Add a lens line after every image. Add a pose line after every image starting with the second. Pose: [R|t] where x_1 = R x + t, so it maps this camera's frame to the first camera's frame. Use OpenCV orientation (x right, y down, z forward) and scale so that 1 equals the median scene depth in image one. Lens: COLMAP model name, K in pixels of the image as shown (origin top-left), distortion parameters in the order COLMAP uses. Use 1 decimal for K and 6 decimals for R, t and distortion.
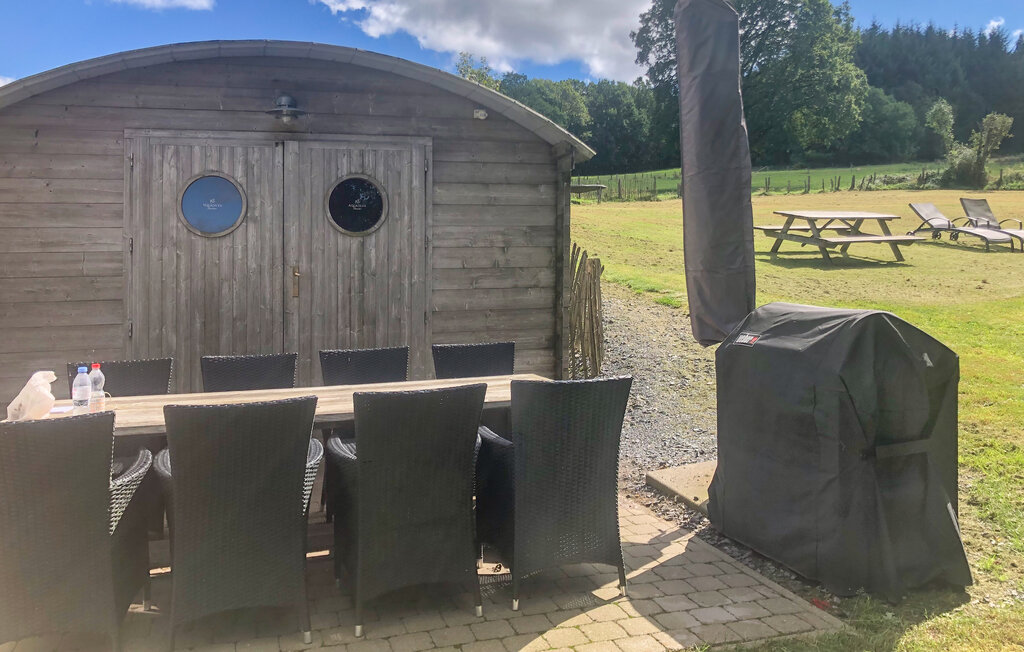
lens RADIAL K [[846.4, 0, 511.8], [0, 846.4, 295.7], [0, 0, 1]] dist [0.024882, 0.007070]
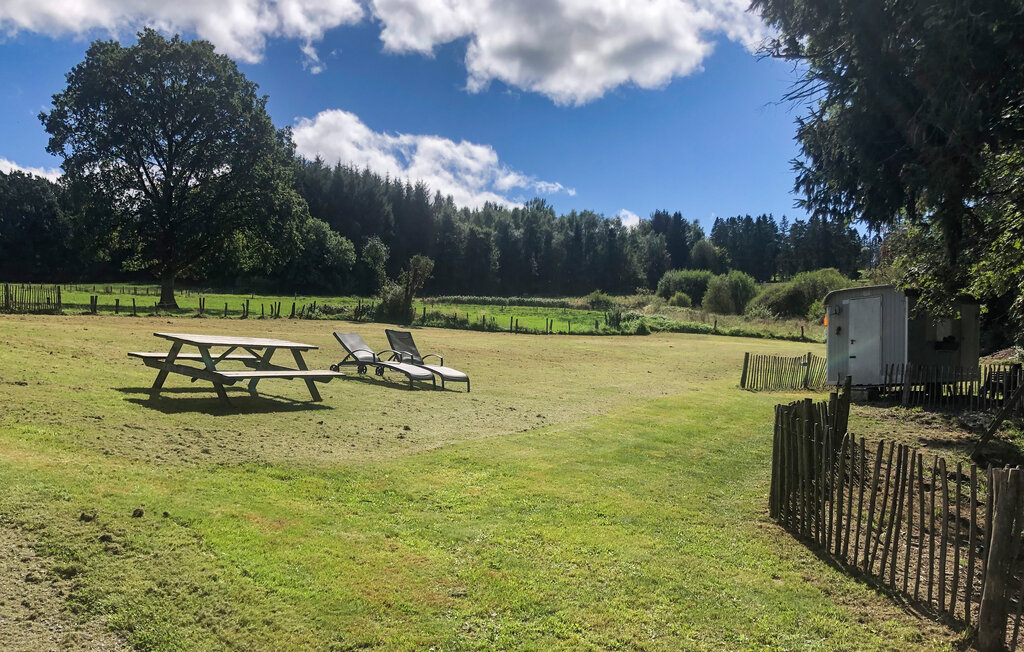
lens RADIAL K [[846.4, 0, 511.8], [0, 846.4, 295.7], [0, 0, 1]] dist [0.024882, 0.007070]
pose [[0.812850, 0.075229, 0.577595, 0.107505], [0.010650, 0.989539, -0.143871, -0.018096], [-0.582376, 0.123097, 0.803545, 0.185668]]
